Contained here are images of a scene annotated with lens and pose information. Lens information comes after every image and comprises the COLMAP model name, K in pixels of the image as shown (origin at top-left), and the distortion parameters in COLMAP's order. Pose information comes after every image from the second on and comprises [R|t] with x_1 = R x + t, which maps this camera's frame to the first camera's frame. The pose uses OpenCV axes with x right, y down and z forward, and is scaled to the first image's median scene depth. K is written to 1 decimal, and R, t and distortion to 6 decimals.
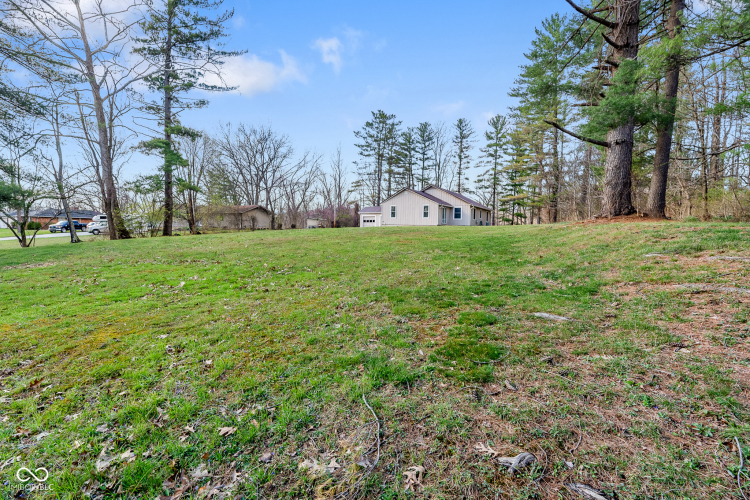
lens RADIAL K [[339.8, 0, 376.7], [0, 339.8, 249.7], [0, 0, 1]] dist [-0.006407, -0.000740]
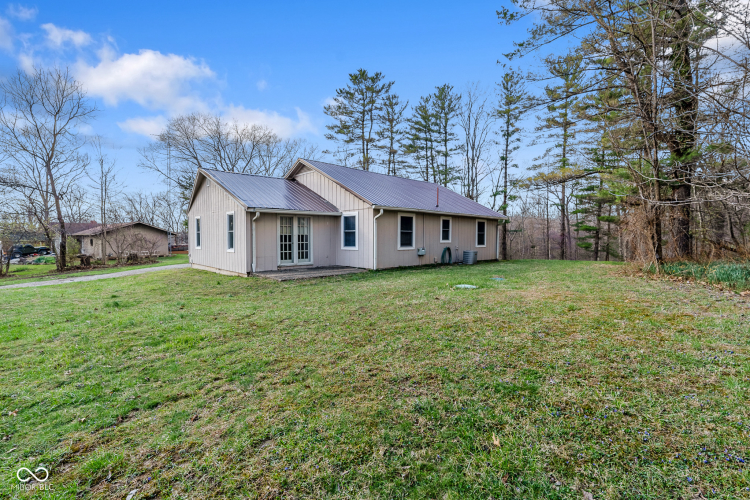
lens RADIAL K [[339.8, 0, 373.8], [0, 339.8, 248.8], [0, 0, 1]] dist [-0.006407, -0.000740]
pose [[0.963191, -0.014713, -0.268413, 0.183055], [0.007071, 0.999542, -0.029413, -0.040196], [0.268723, 0.026432, 0.962855, 0.340331]]
